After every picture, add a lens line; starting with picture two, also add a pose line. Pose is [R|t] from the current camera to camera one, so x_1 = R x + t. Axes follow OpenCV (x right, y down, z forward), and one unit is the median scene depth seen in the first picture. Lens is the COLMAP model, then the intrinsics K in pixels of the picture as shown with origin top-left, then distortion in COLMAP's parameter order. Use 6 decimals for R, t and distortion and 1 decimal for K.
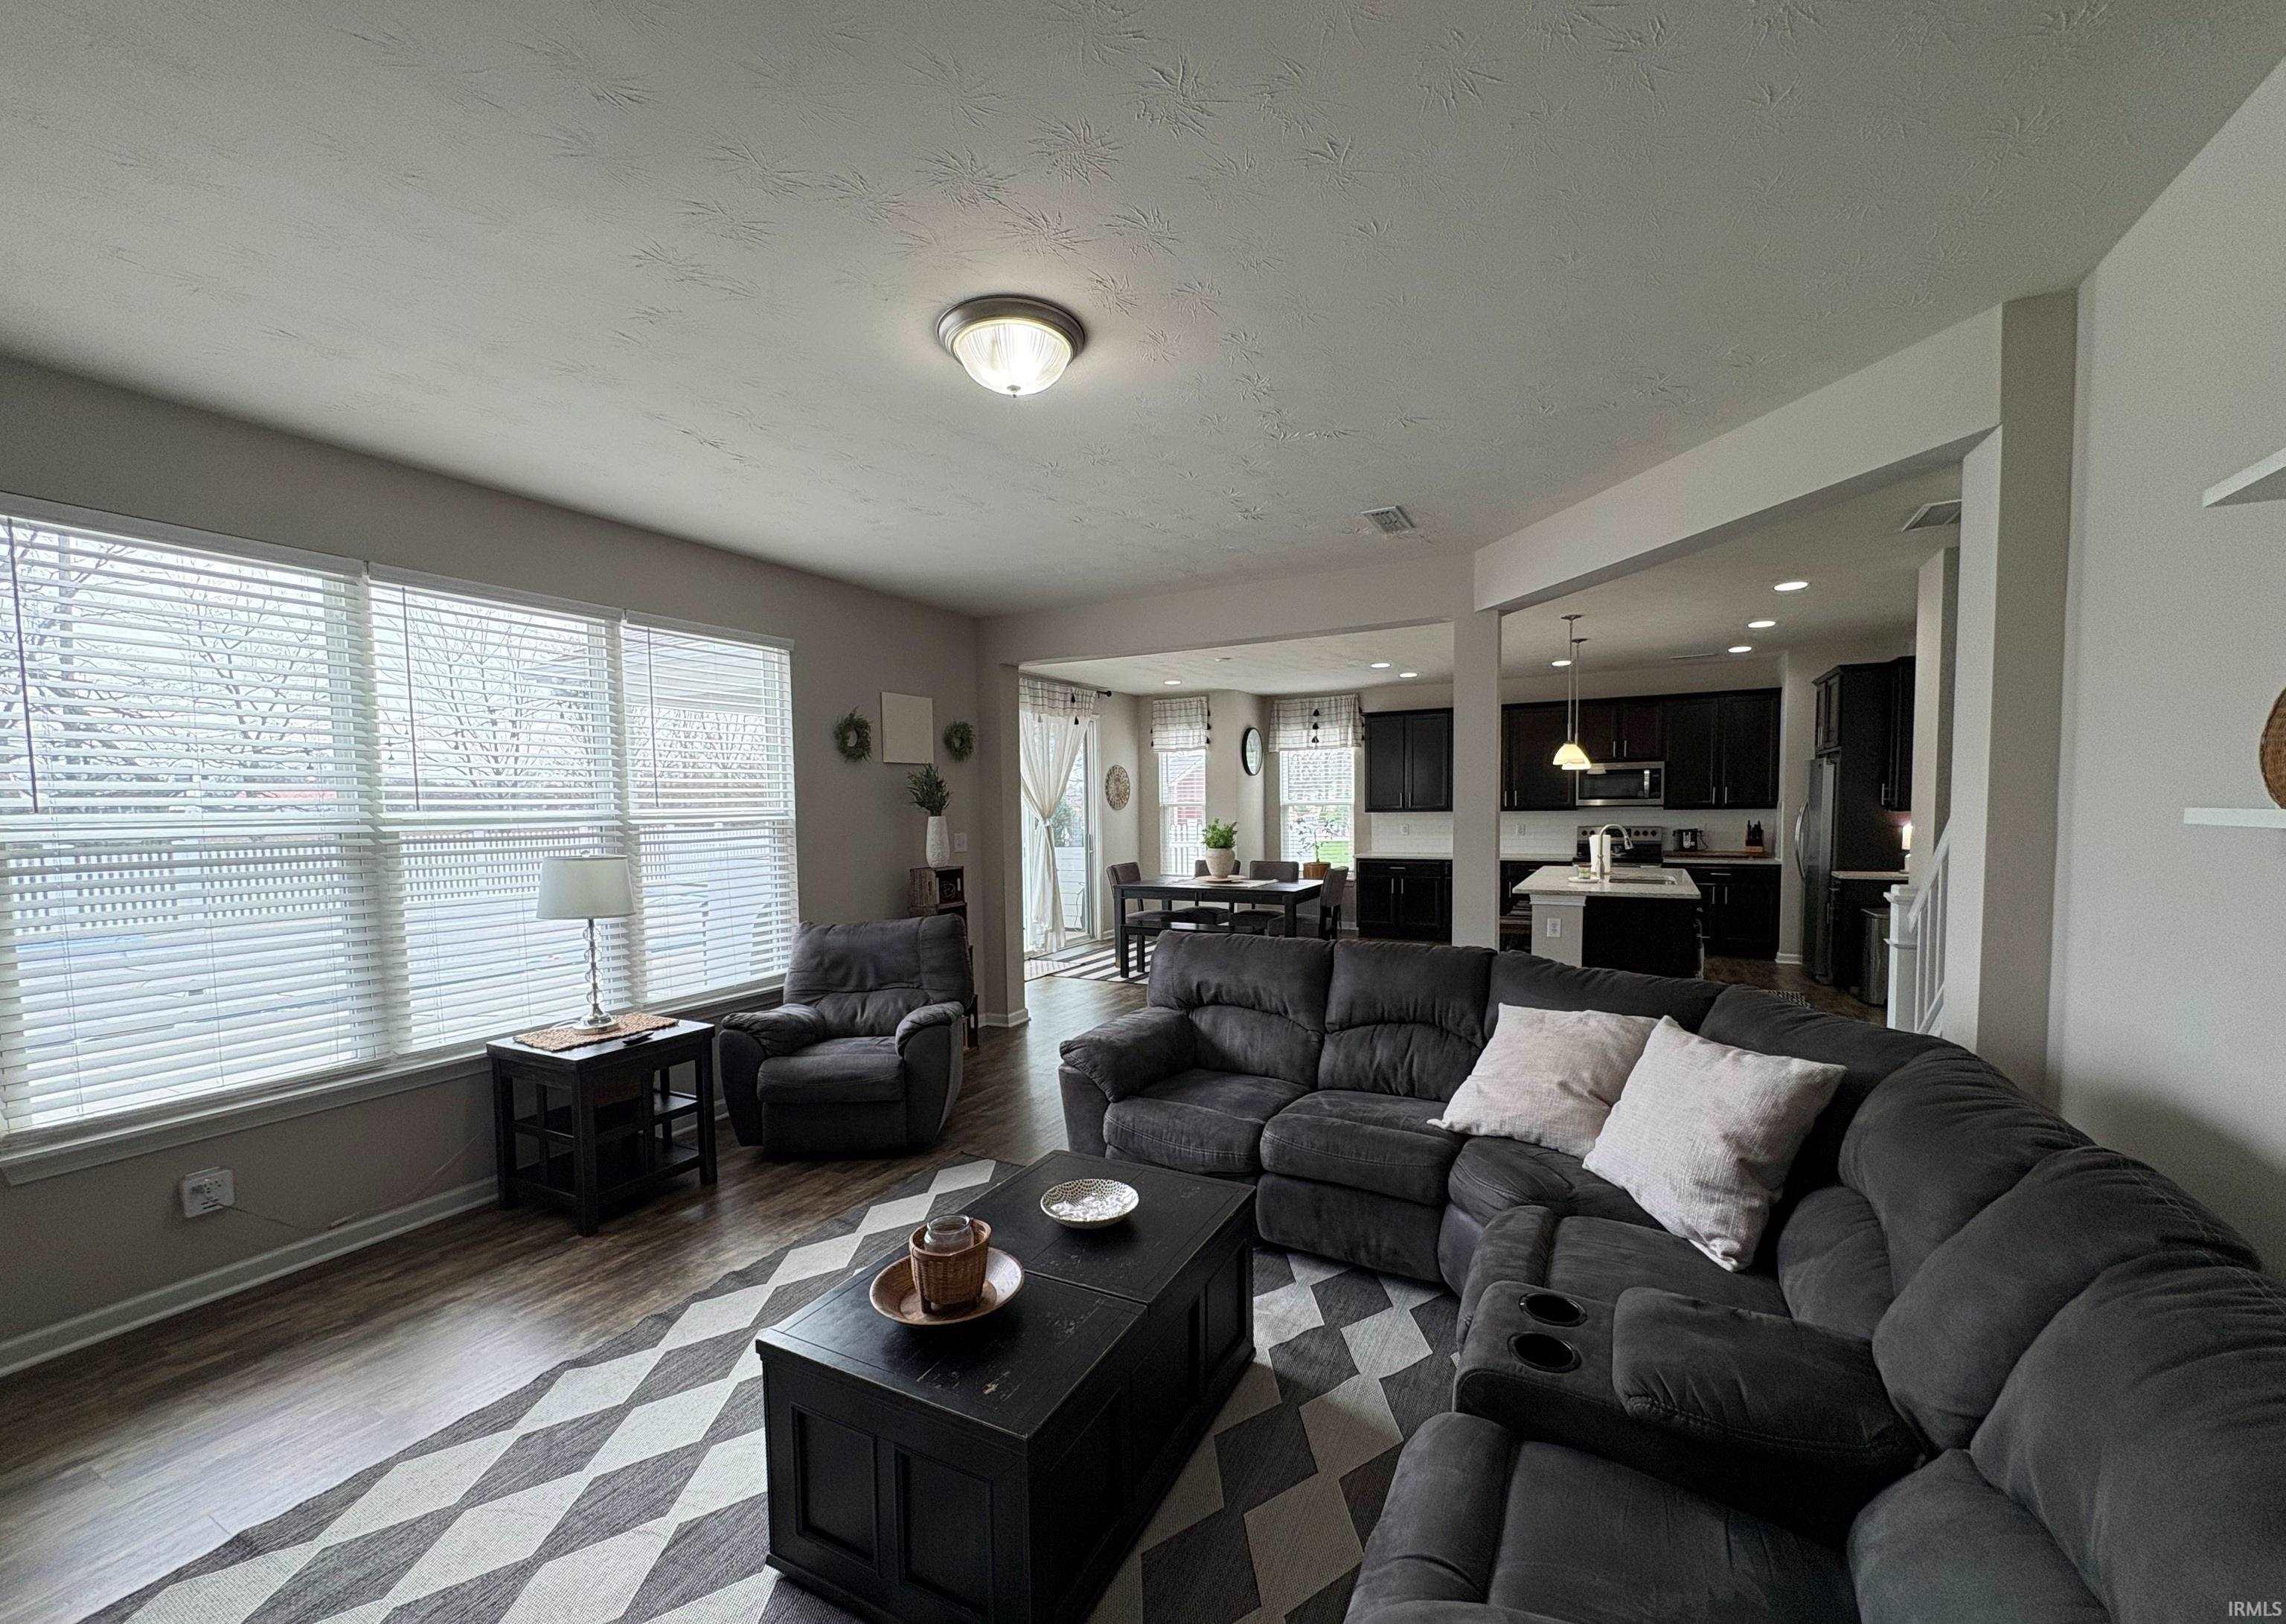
lens RADIAL K [[910.6, 0, 1144.3], [0, 910.6, 853.7], [0, 0, 1]] dist [-0.002131, -0.000410]
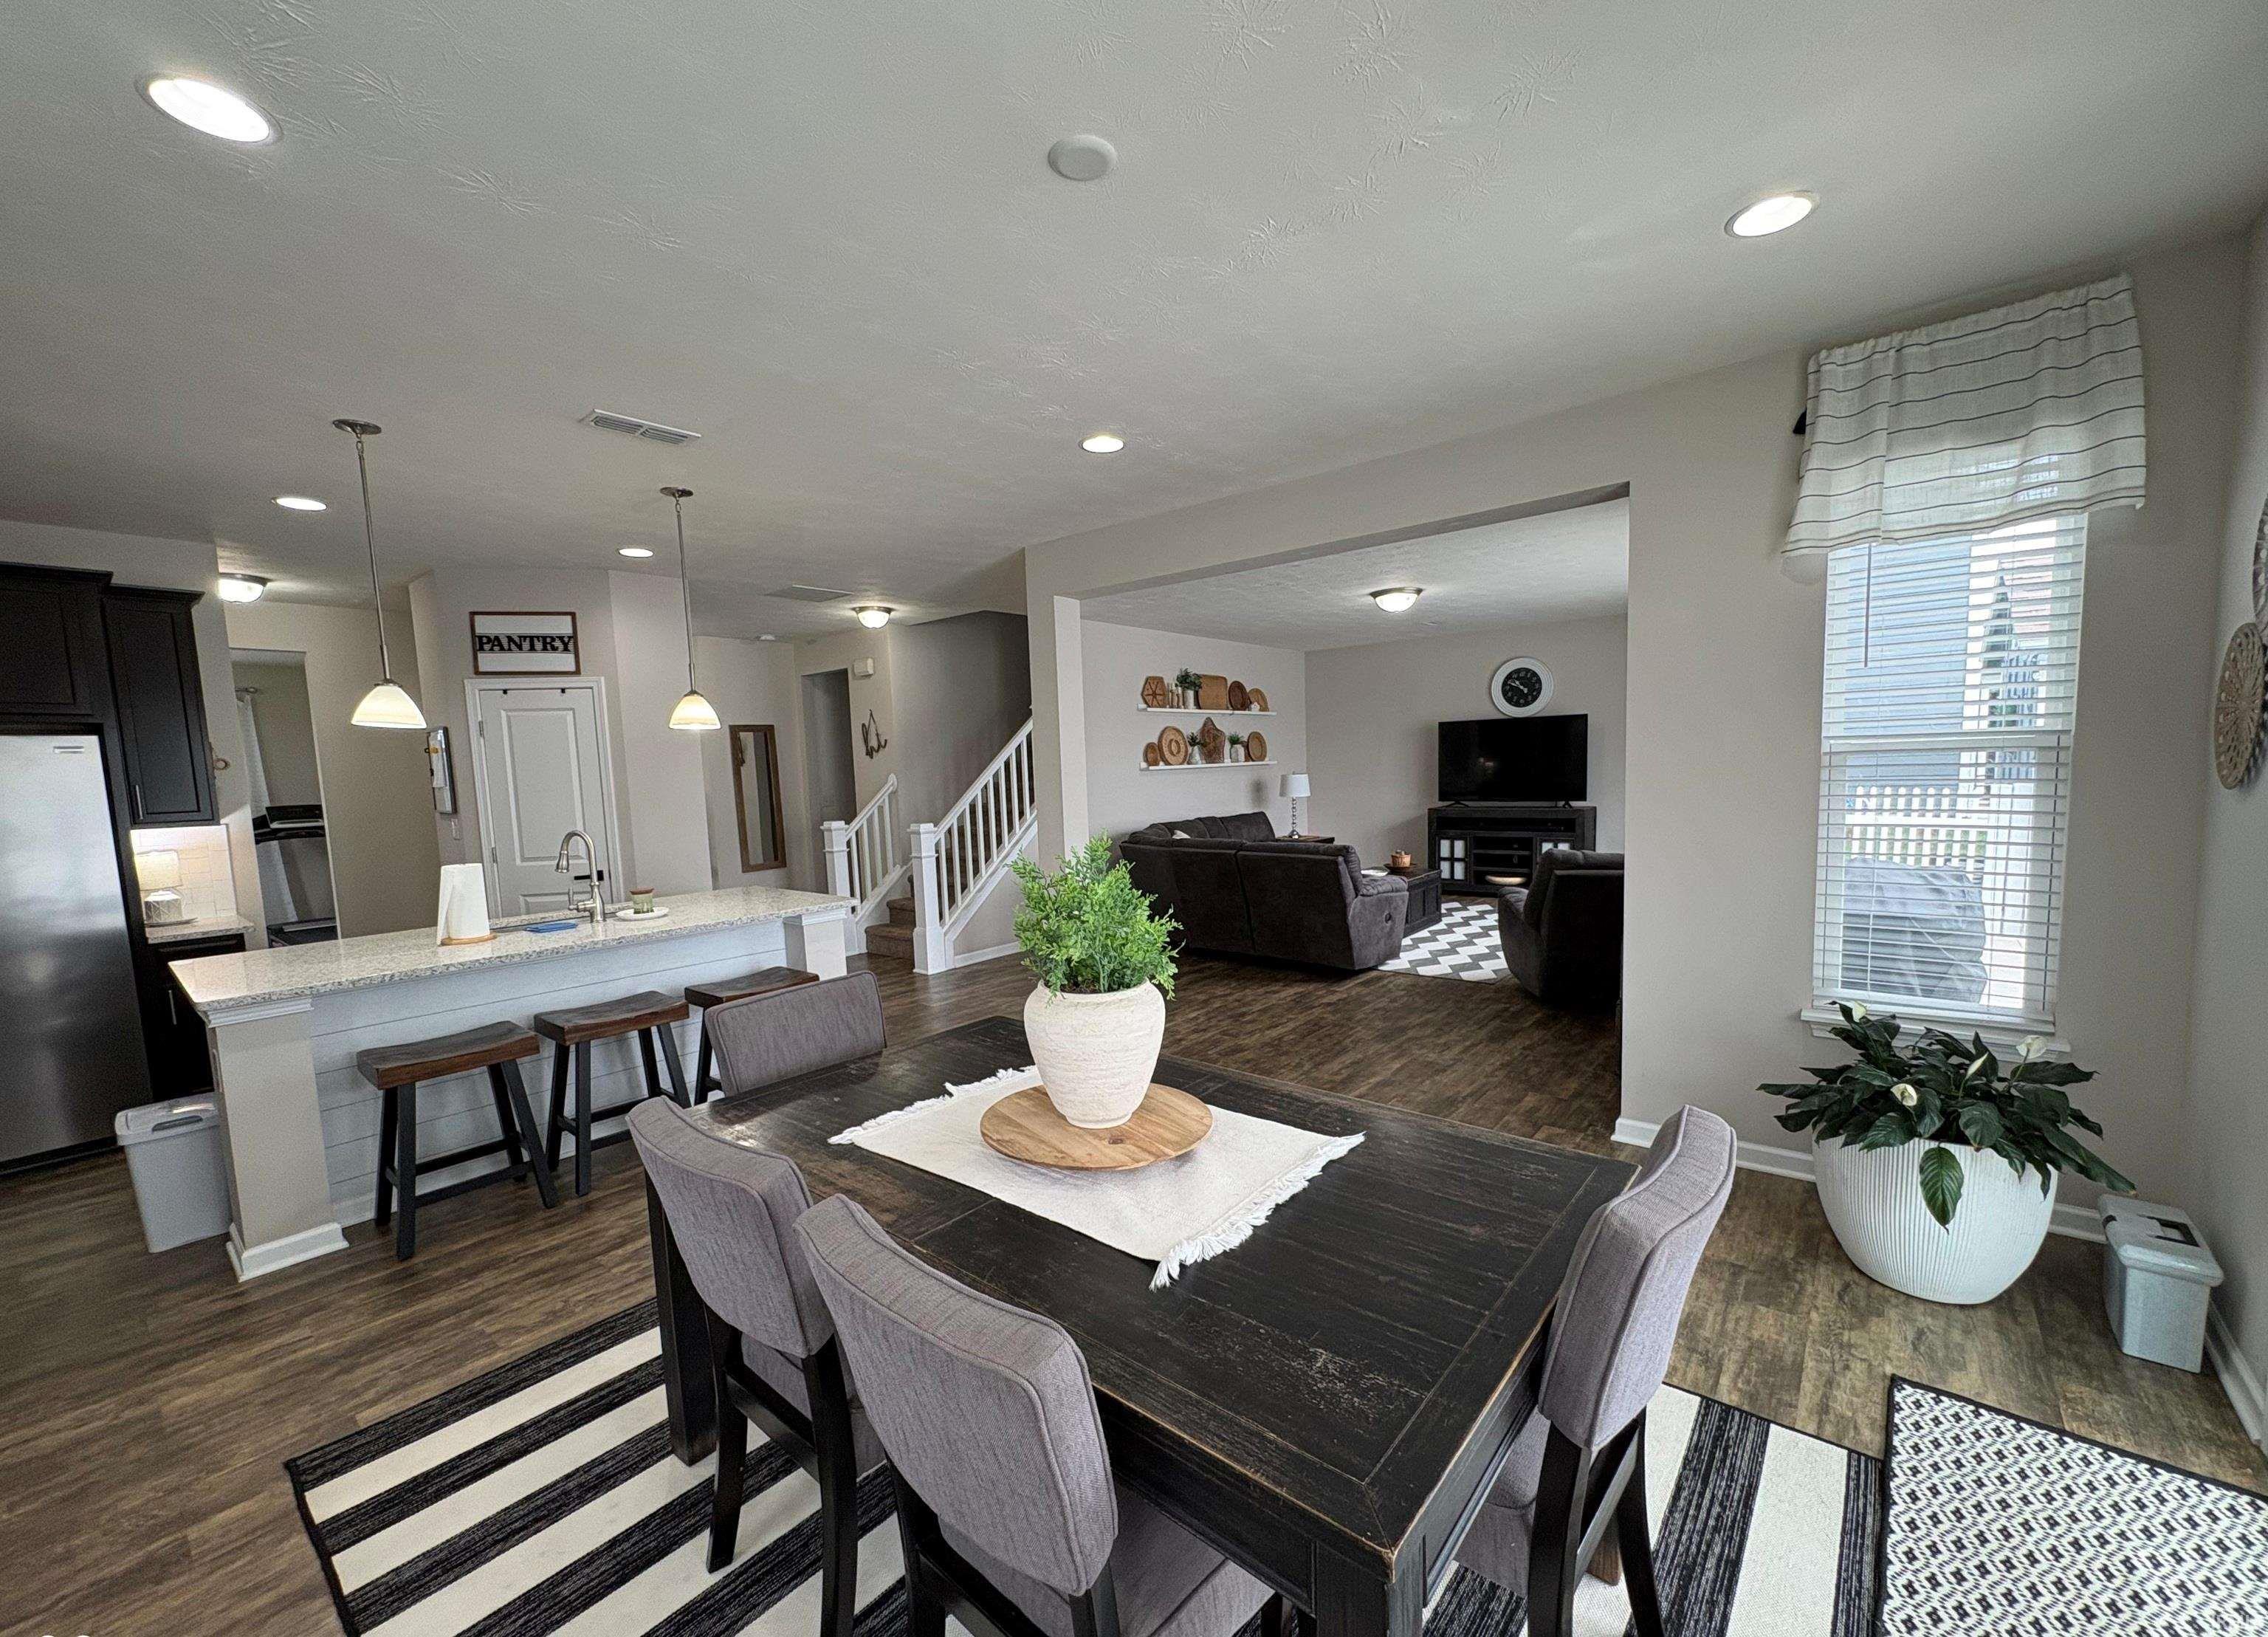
lens RADIAL K [[904.8, 0, 1134.3], [0, 904.8, 855.8], [0, 0, 1]] dist [-0.000035, 0.000008]
pose [[-0.977391, 0.027683, 0.209619, 0.029099], [0.060491, 0.986565, 0.151759, -0.063218], [-0.202602, 0.161008, -0.965934, 1.138320]]
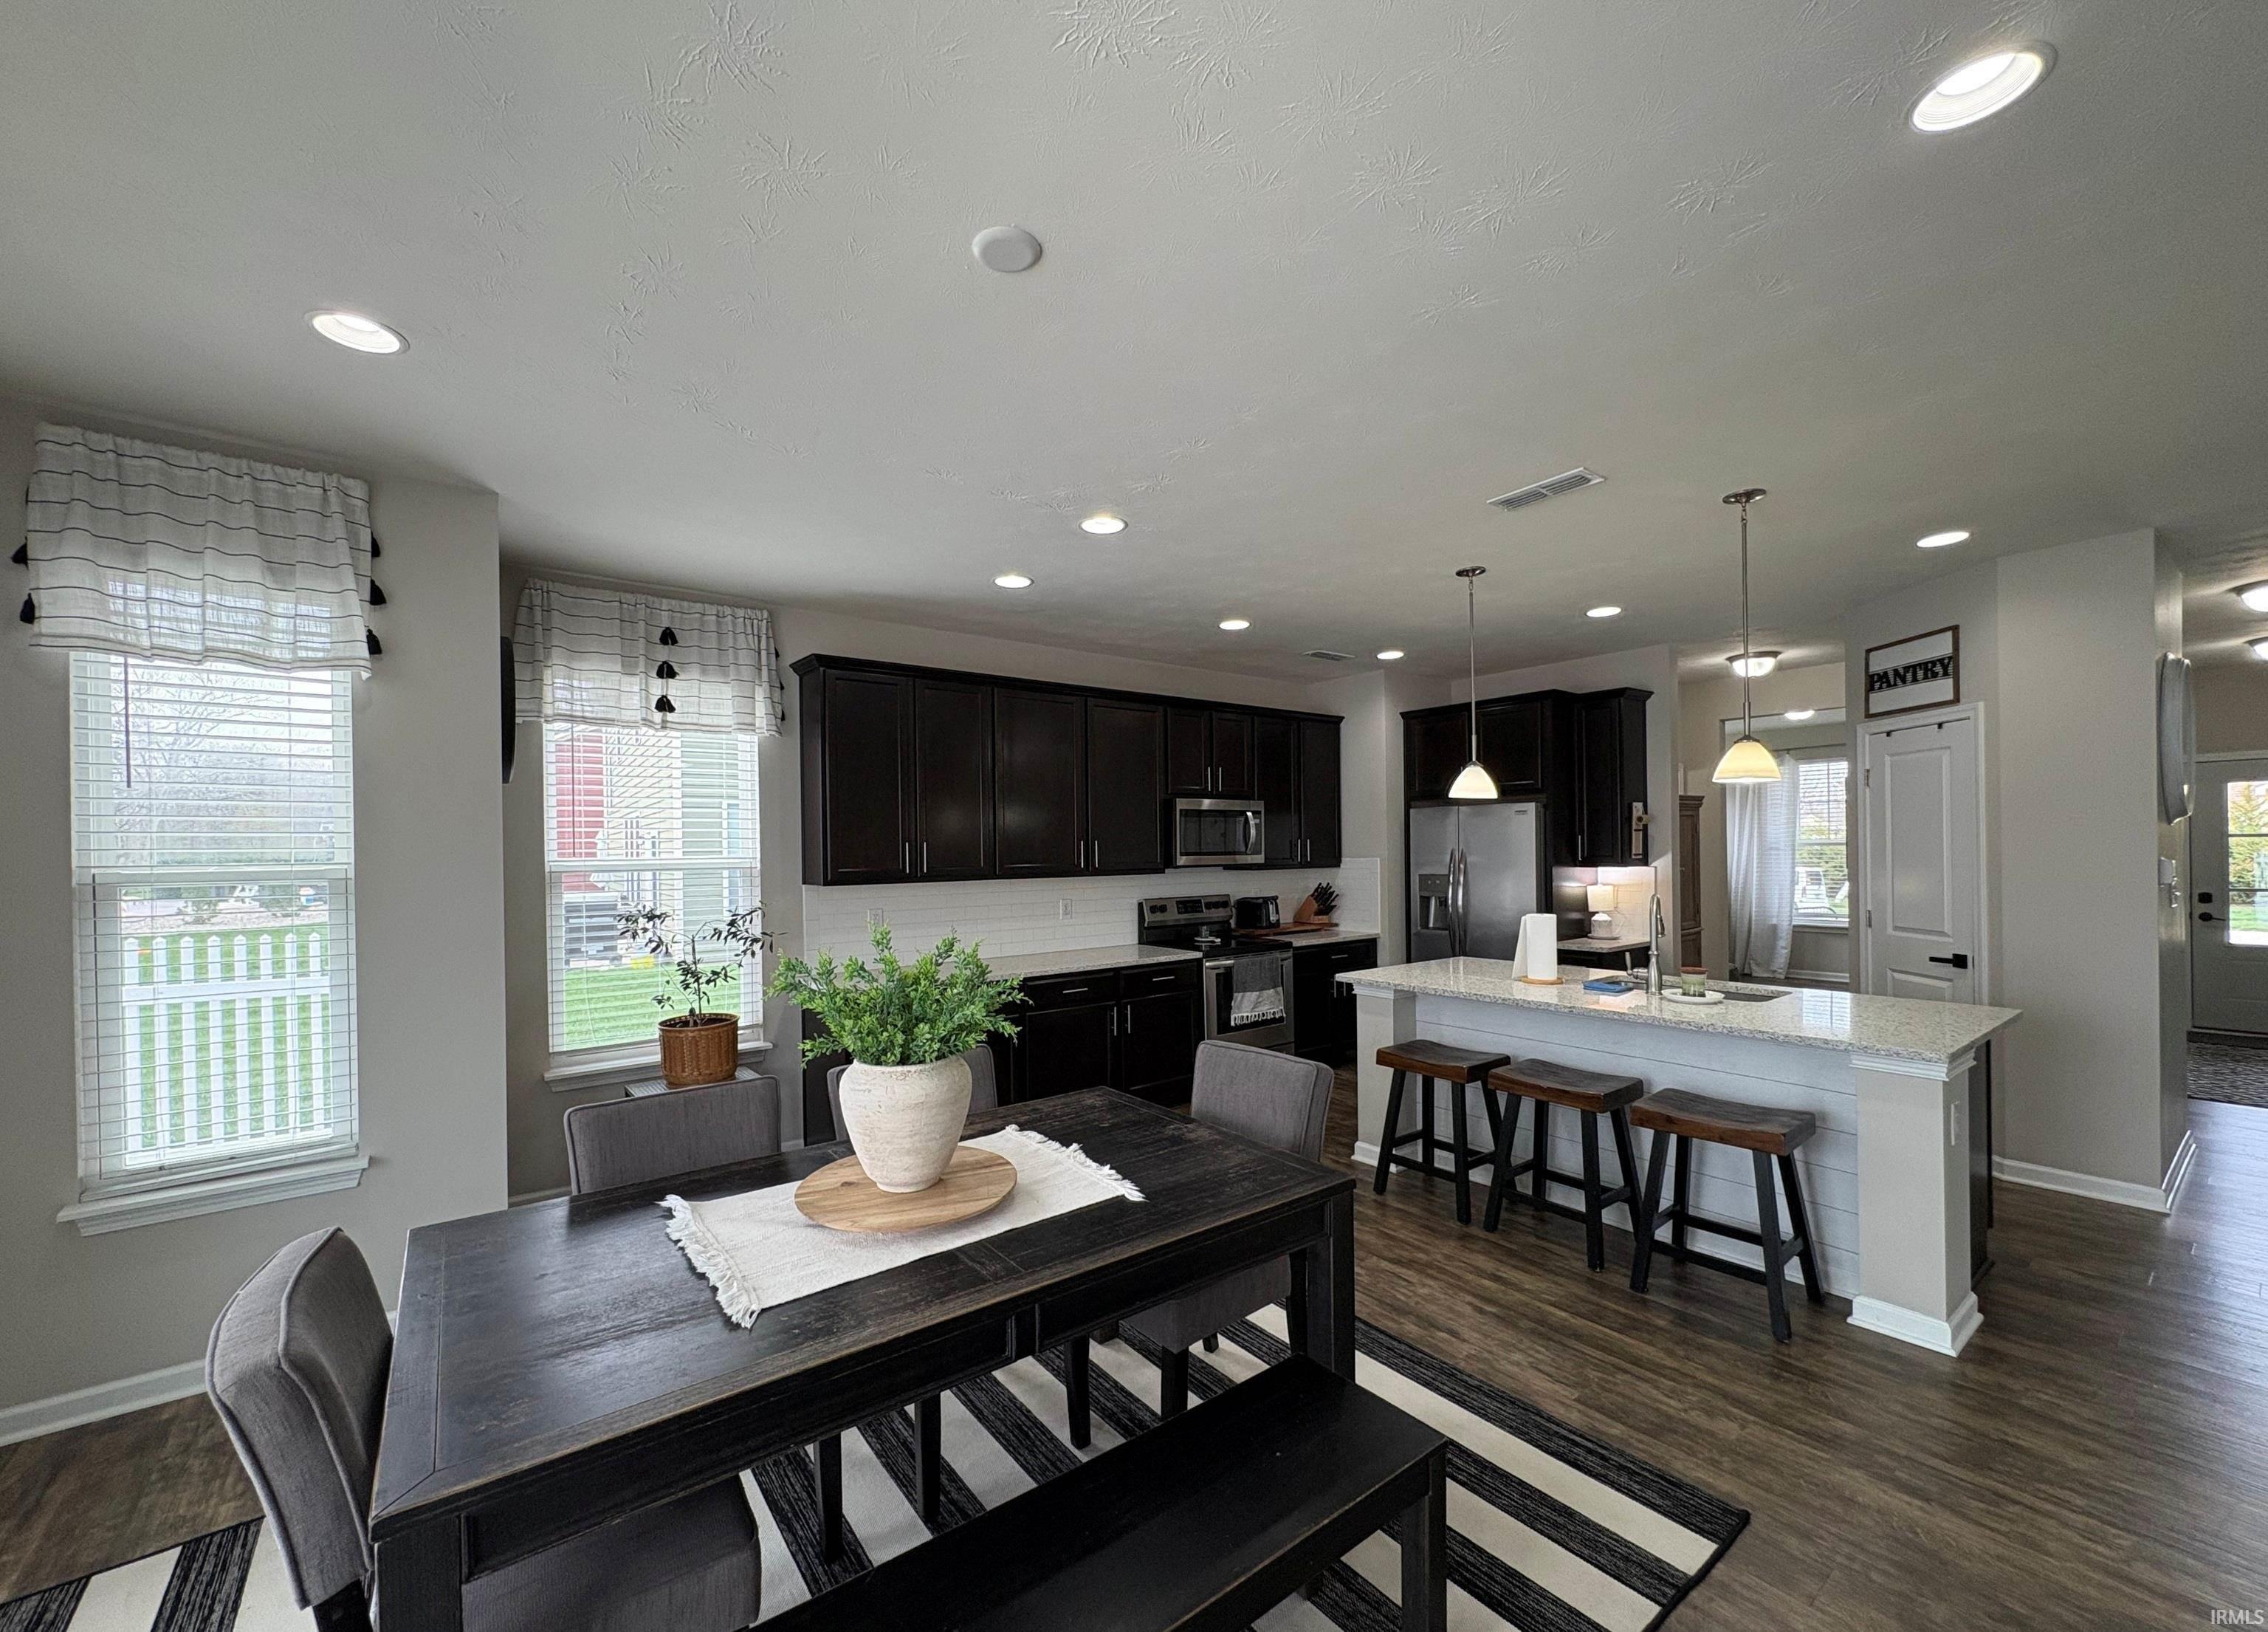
lens RADIAL K [[898.3, 0, 1126.3], [0, 898.3, 855.5], [0, 0, 1]] dist [-0.002417, -0.000298]
pose [[0.421360, 0.003309, 0.906887, -0.096128], [0.059048, 0.997771, -0.031075, -0.044464], [-0.904969, 0.066644, 0.420225, 0.806284]]
